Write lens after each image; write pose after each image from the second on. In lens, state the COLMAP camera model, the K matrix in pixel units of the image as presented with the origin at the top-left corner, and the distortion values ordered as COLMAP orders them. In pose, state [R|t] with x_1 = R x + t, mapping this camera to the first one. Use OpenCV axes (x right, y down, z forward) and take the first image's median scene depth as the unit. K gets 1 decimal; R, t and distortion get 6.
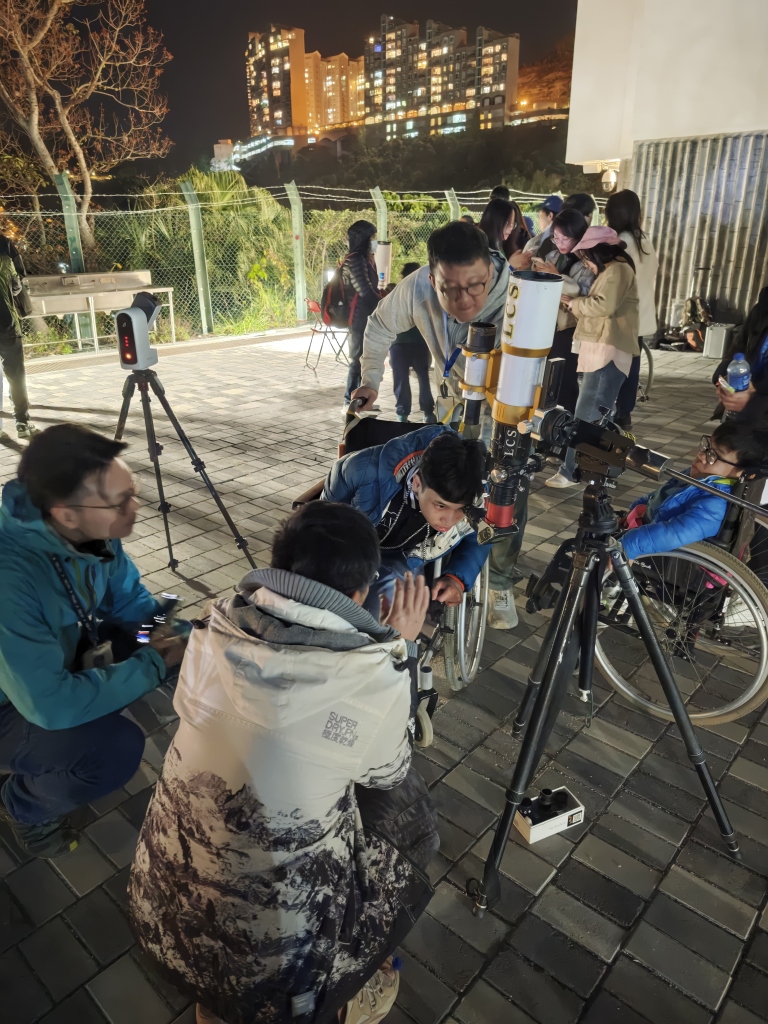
lens RADIAL K [[711.8, 0, 379.9], [0, 711.8, 507.7], [0, 0, 1]] dist [0.000838, -0.000806]
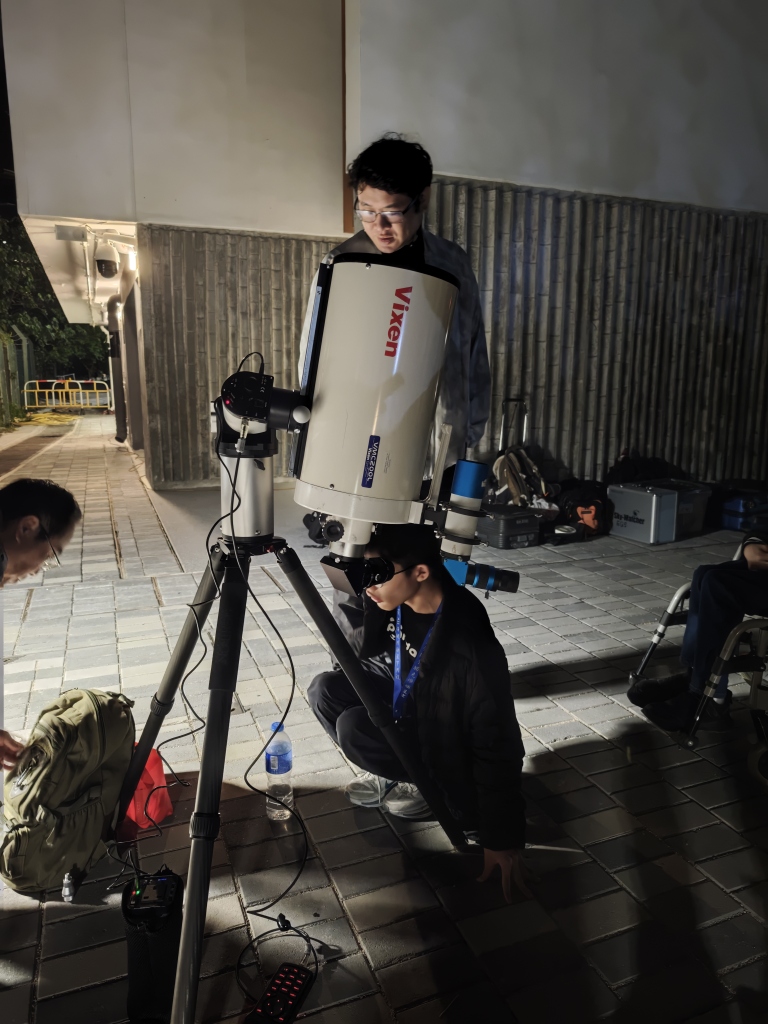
lens RADIAL K [[711.8, 0, 379.9], [0, 711.8, 507.7], [0, 0, 1]] dist [0.000838, -0.000806]
pose [[0.447153, -0.149744, 0.881834, -0.137100], [0.321133, 0.947032, -0.002023, -0.309827], [-0.834822, 0.284091, 0.471556, 0.912956]]
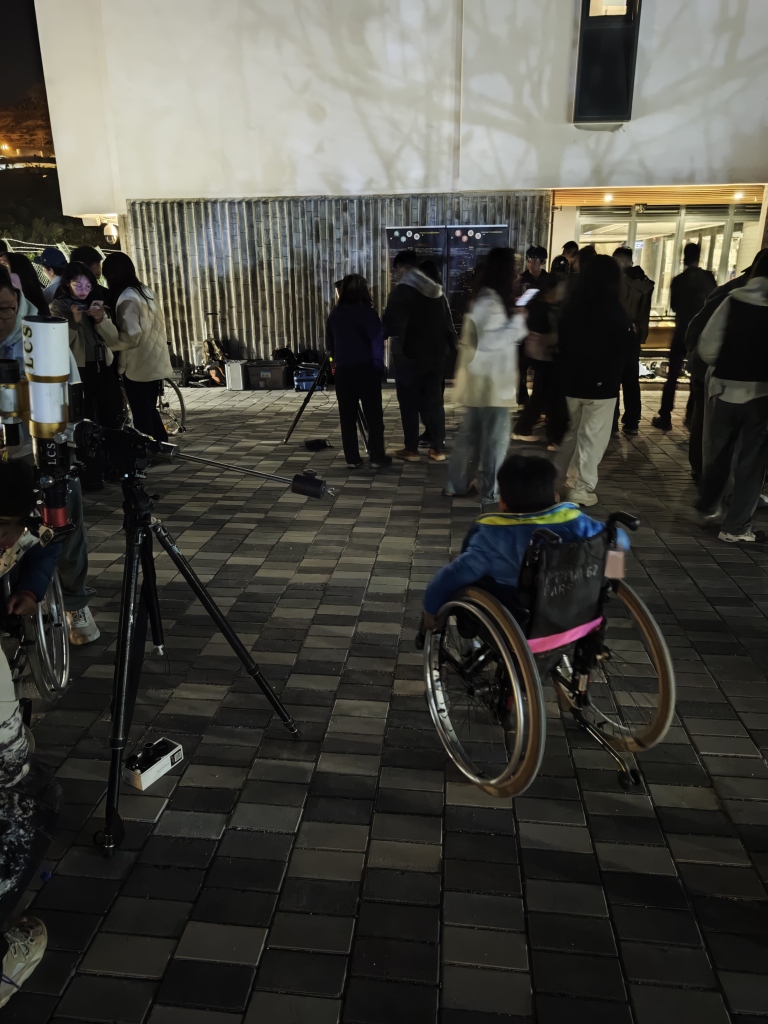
lens RADIAL K [[711.8, 0, 379.9], [0, 711.8, 507.7], [0, 0, 1]] dist [0.000838, -0.000806]
pose [[0.813751, -0.177122, 0.553567, -0.008605], [0.211014, 0.977480, 0.002566, 0.019438], [-0.541555, 0.114722, 0.832800, -0.052837]]
